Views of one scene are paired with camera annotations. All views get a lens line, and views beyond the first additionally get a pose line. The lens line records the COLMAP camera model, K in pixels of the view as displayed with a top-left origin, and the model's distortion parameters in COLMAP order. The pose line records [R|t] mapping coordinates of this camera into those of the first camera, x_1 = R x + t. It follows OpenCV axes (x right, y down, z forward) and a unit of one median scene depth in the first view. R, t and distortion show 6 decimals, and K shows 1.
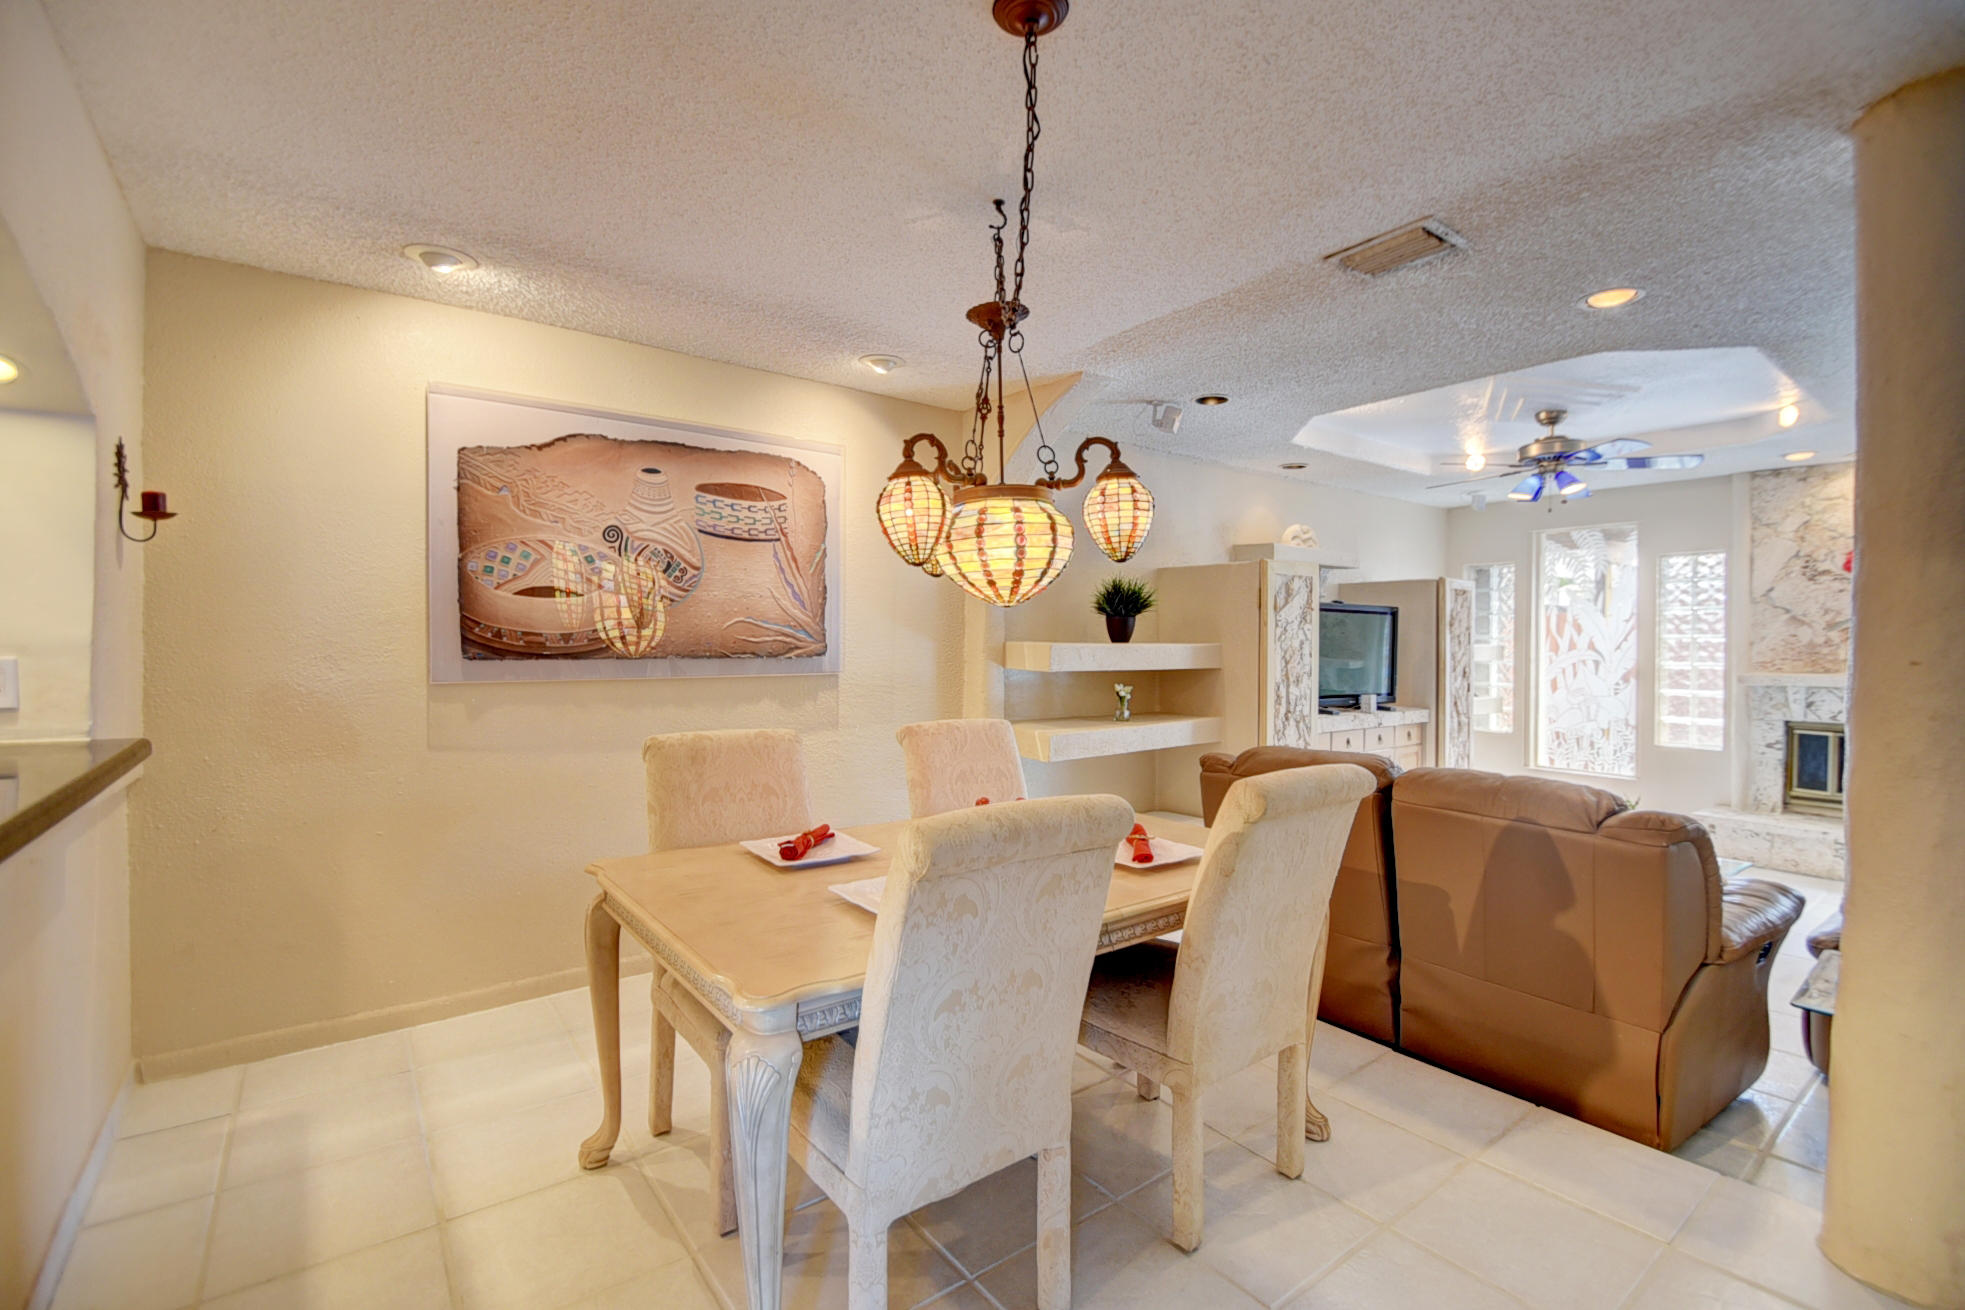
lens RADIAL K [[865.9, 0, 995.5], [0, 865.9, 650.4], [0, 0, 1]] dist [0.012935, -0.017536]
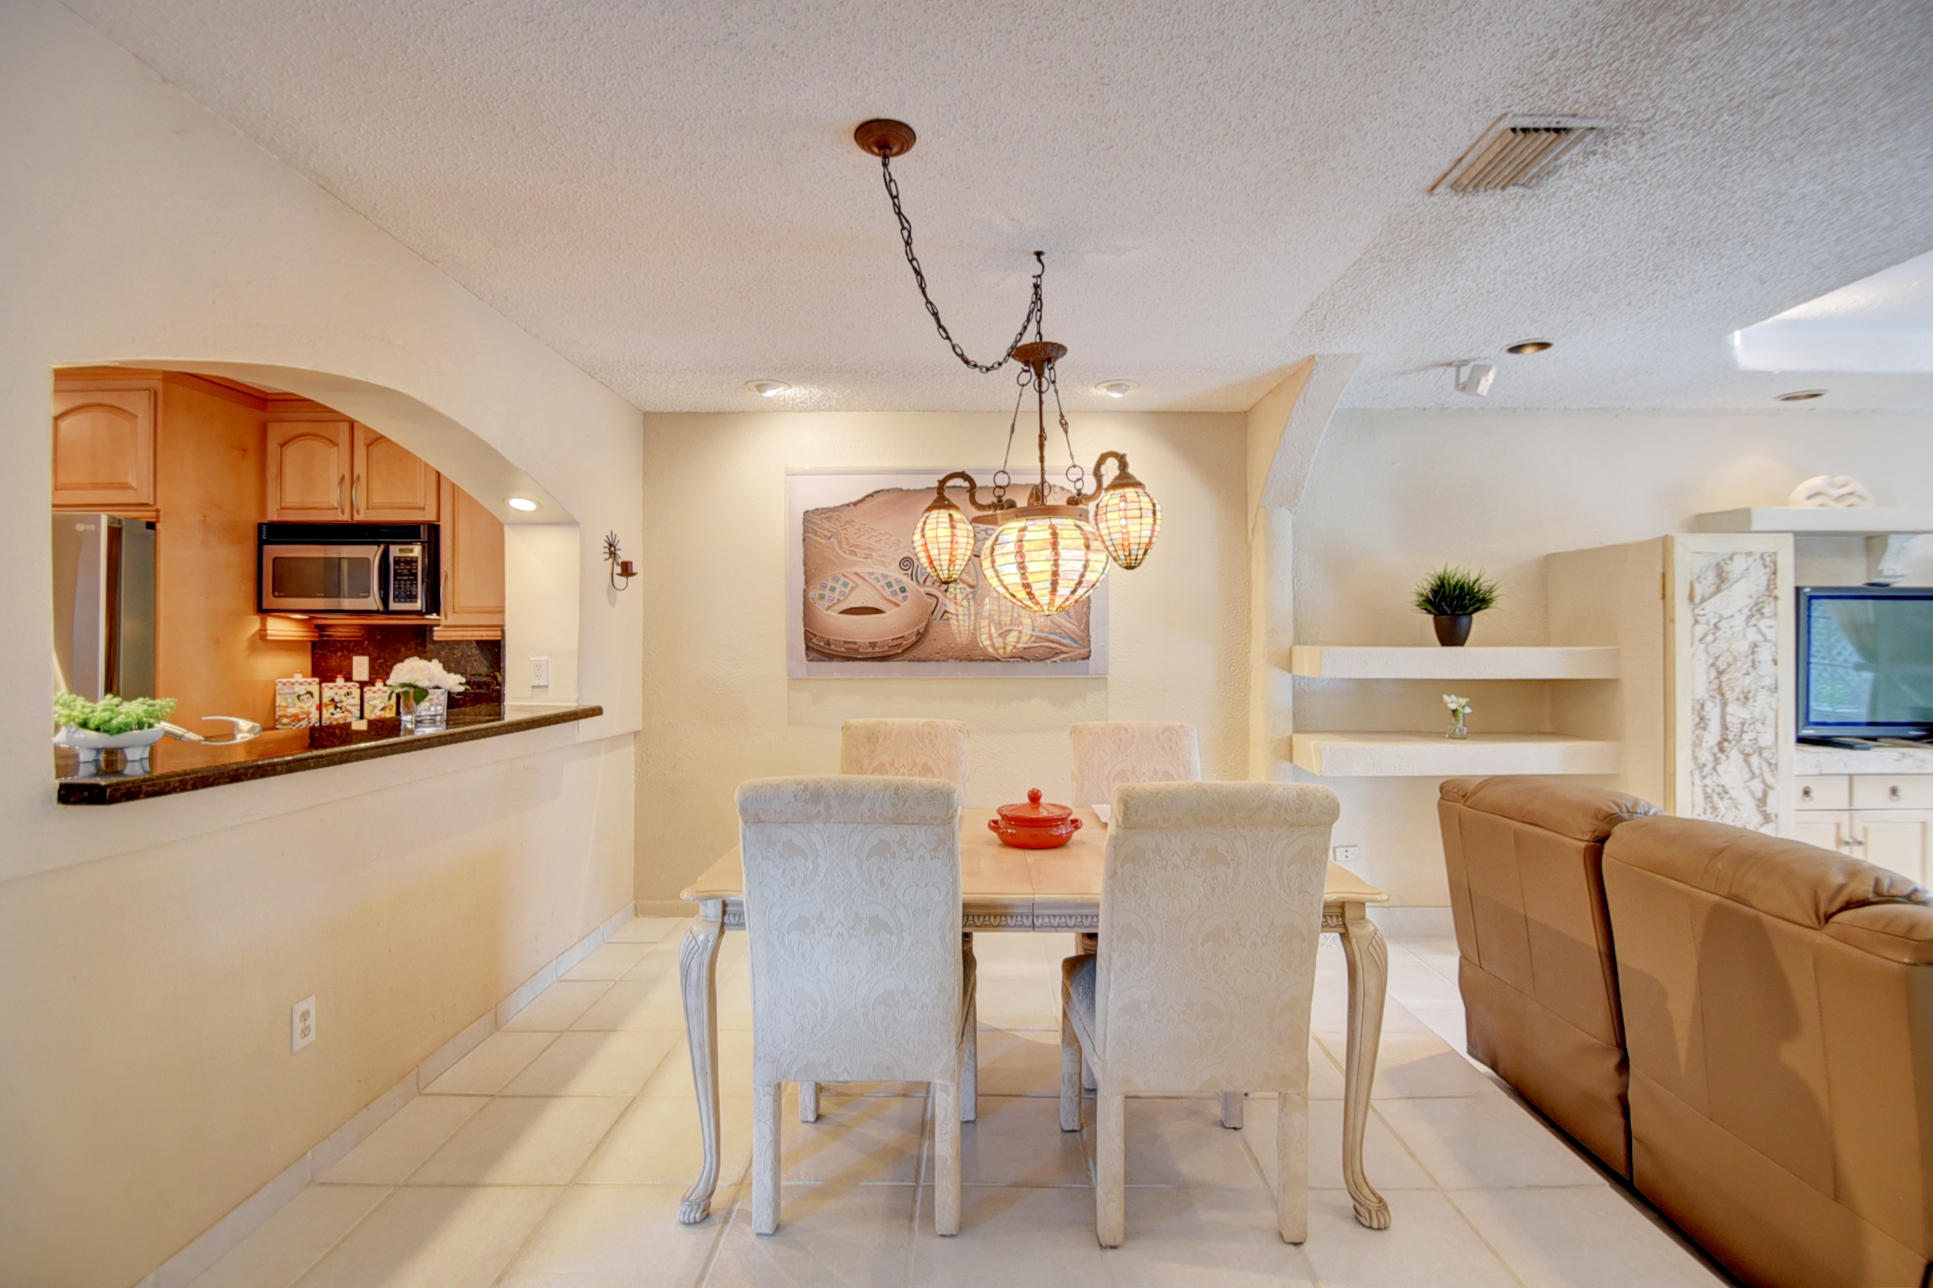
lens RADIAL K [[867.8, 0, 974.2], [0, 867.8, 641.7], [0, 0, 1]] dist [0.013510, -0.016964]
pose [[0.789282, -0.007884, -0.613980, 0.298875], [-0.001166, 0.999897, -0.014339, -0.000730], [0.614030, 0.012033, 0.789191, 0.036039]]
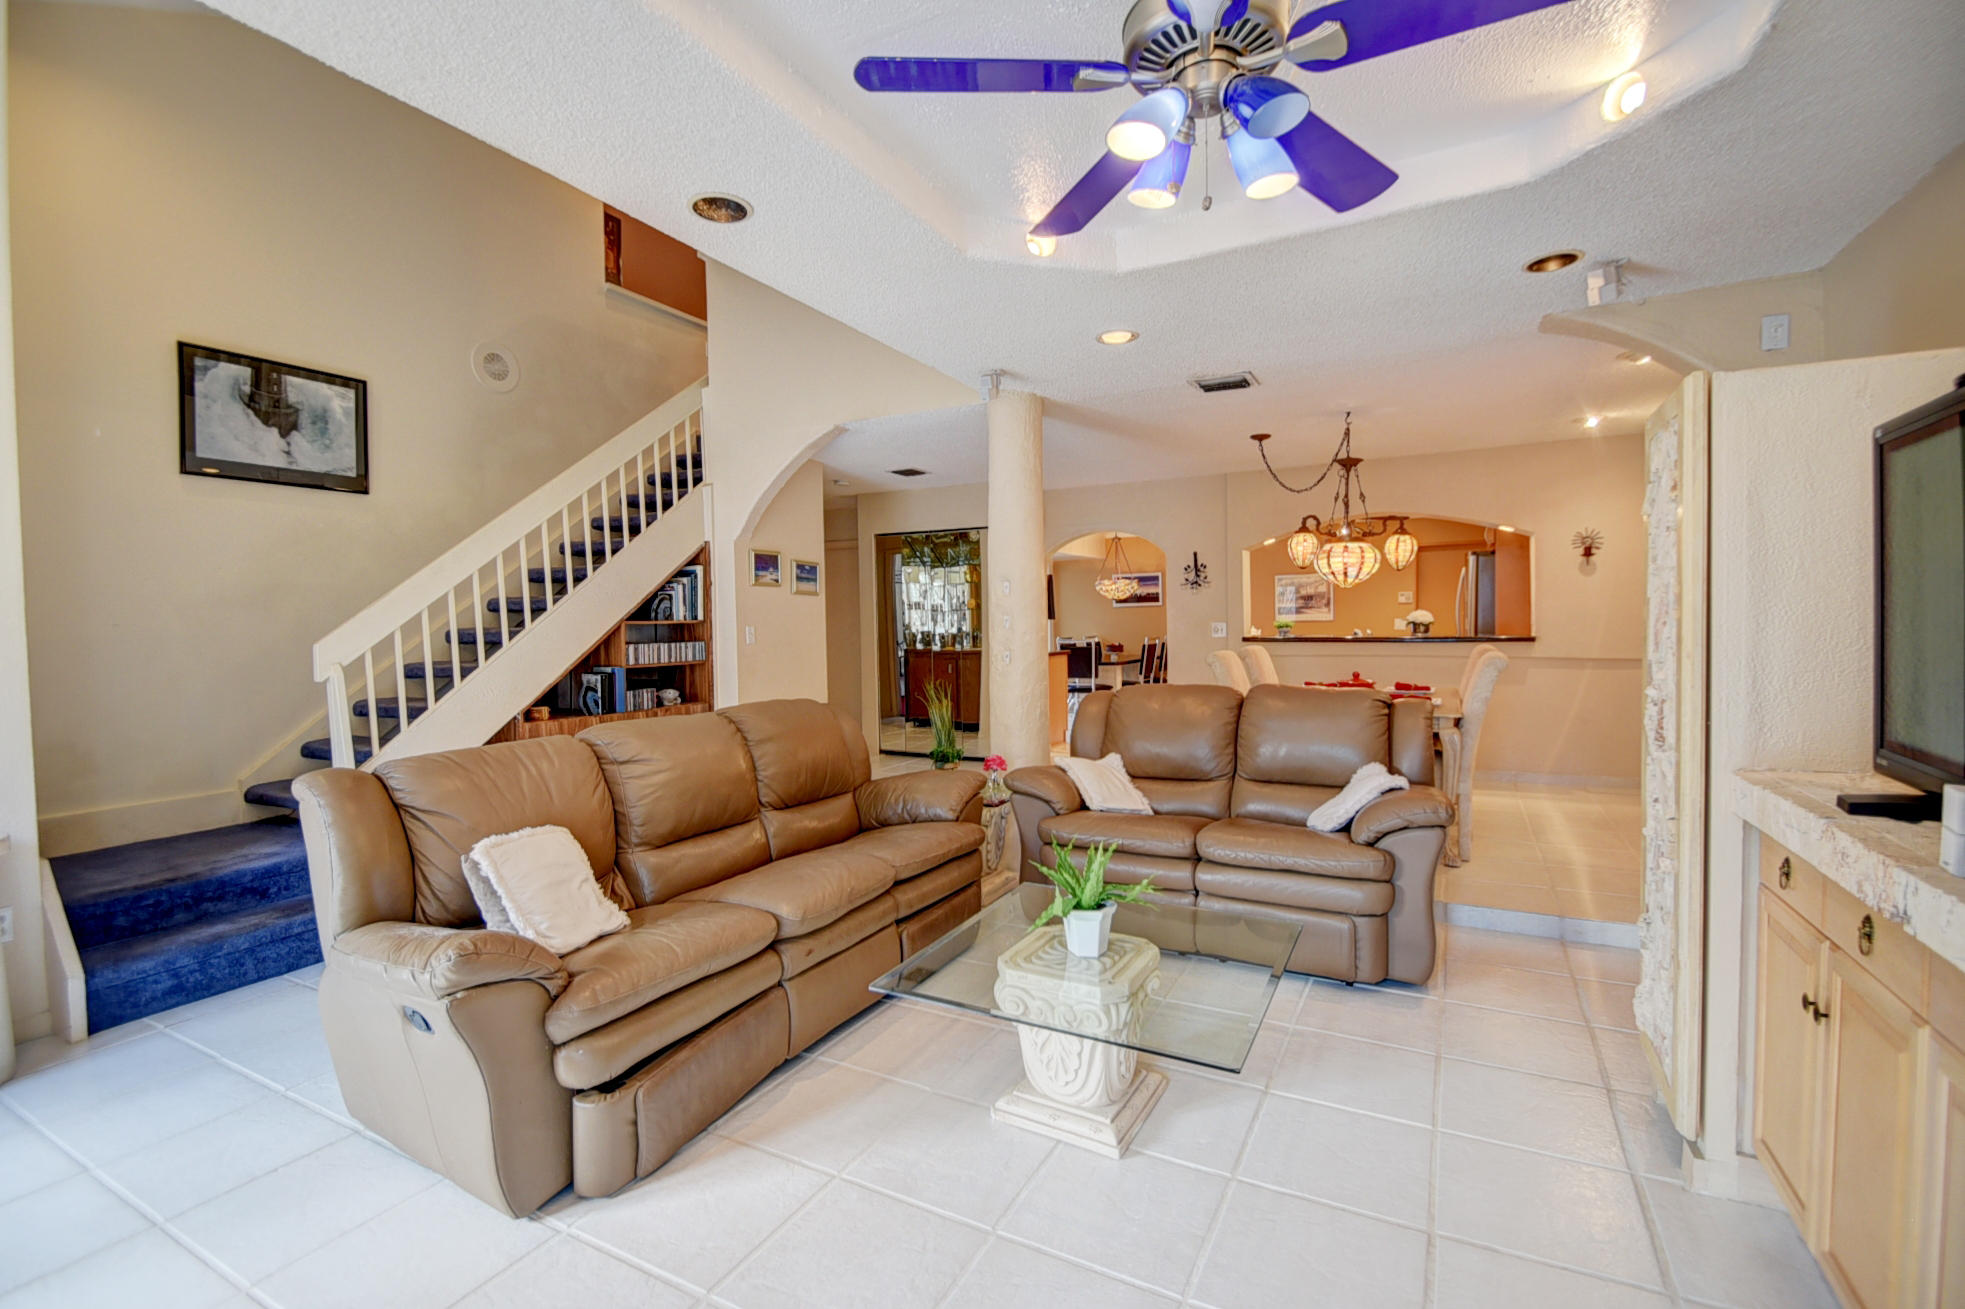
lens RADIAL K [[877.1, 0, 987.9], [0, 877.1, 646.7], [0, 0, 1]] dist [0.024034, -0.022697]
pose [[-0.915661, 0.019051, -0.401499, 0.887994], [0.006239, 0.999429, 0.033194, 0.010853], [0.401902, 0.027890, -0.915258, 1.336764]]
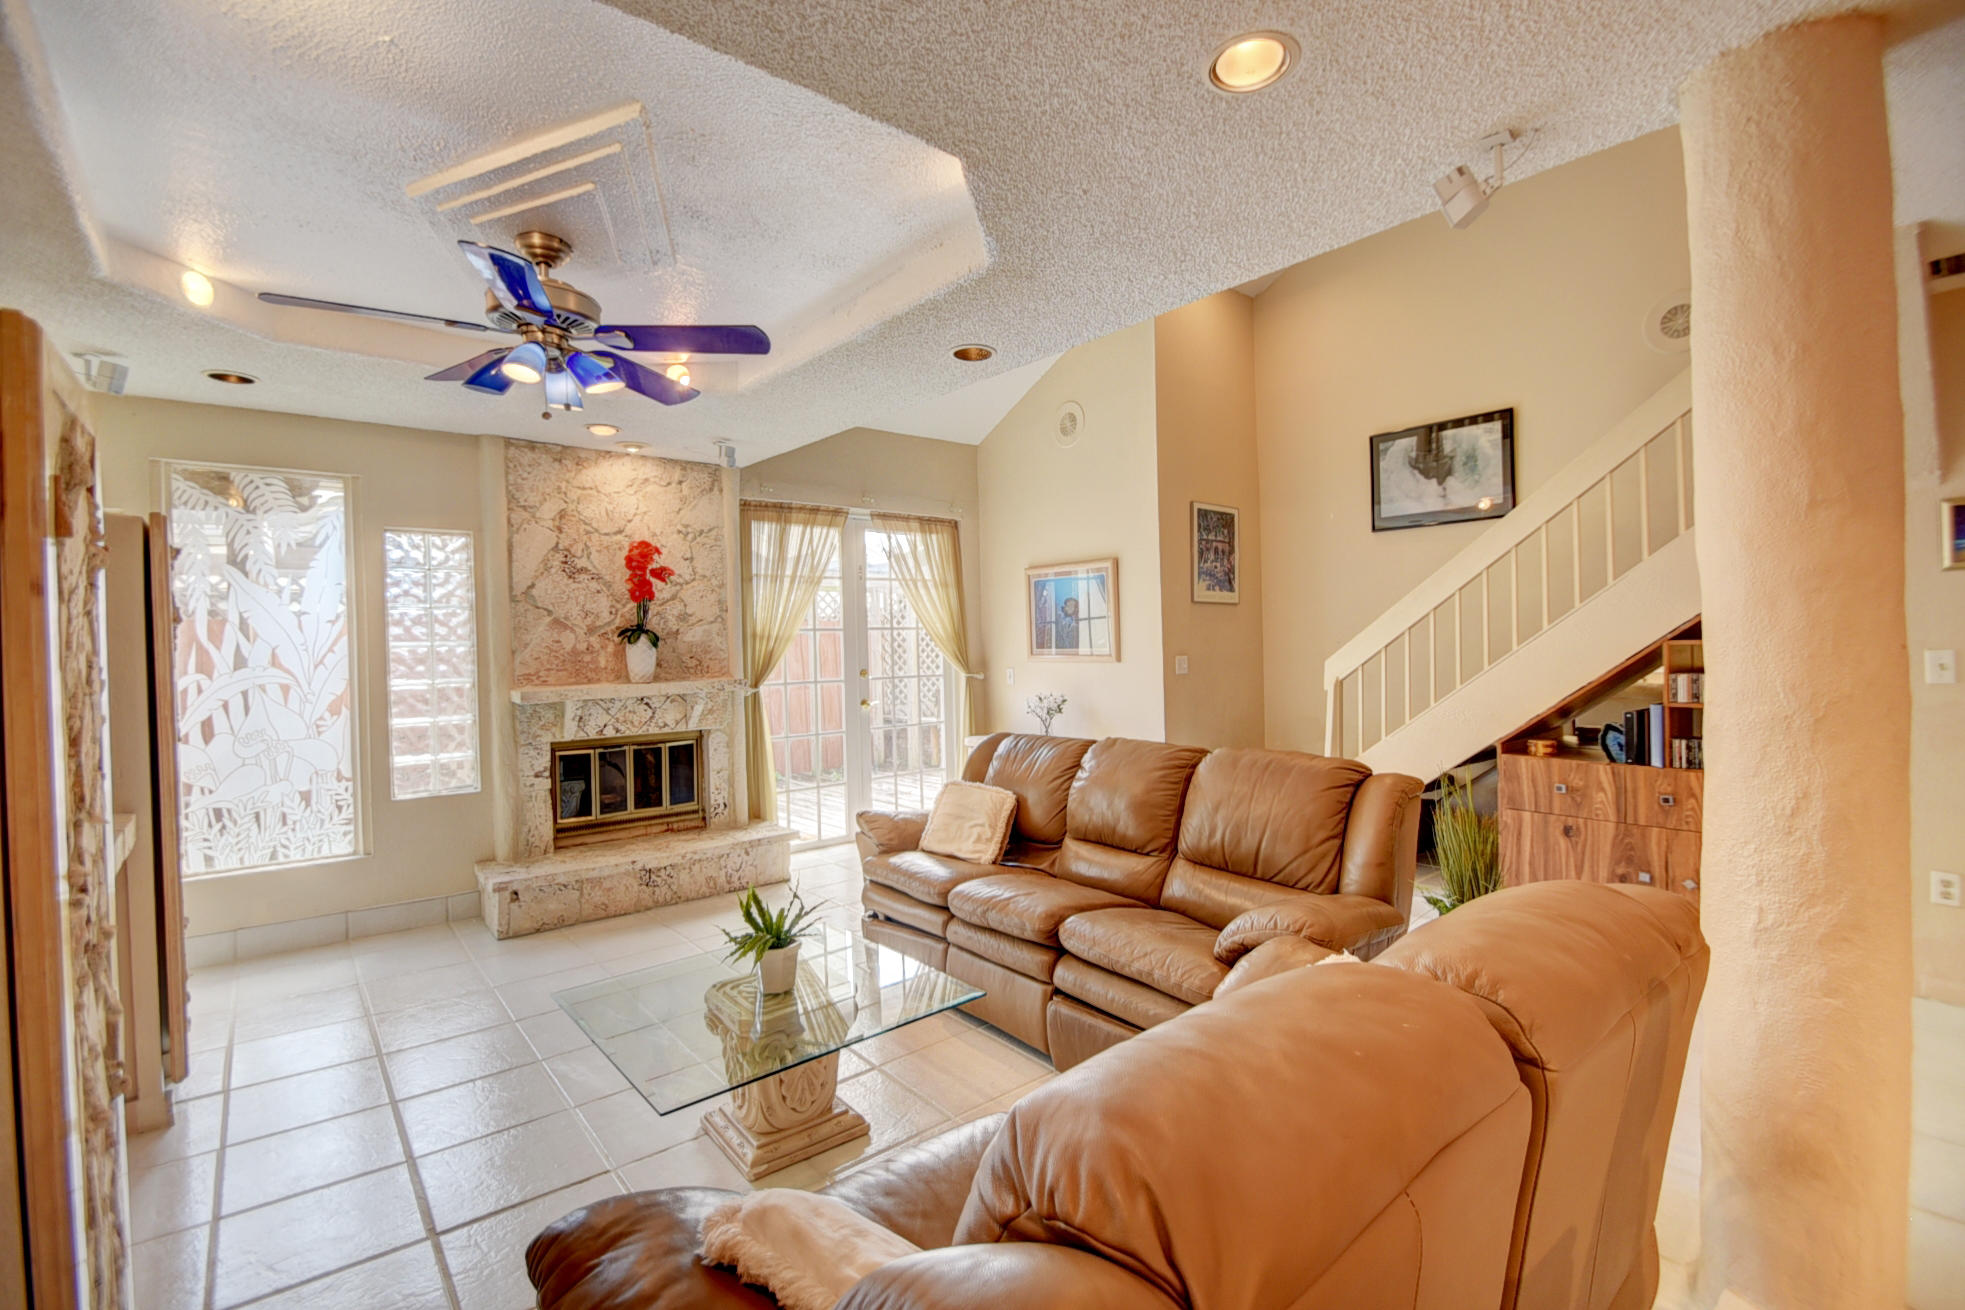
lens RADIAL K [[858.5, 0, 985.4], [0, 858.5, 652.0], [0, 0, 1]] dist [0.011231, -0.015186]
pose [[-0.034499, -0.013304, 0.999316, 0.076179], [0.030403, 0.999435, 0.014355, -0.007806], [-0.998942, 0.030878, -0.034075, 0.755178]]
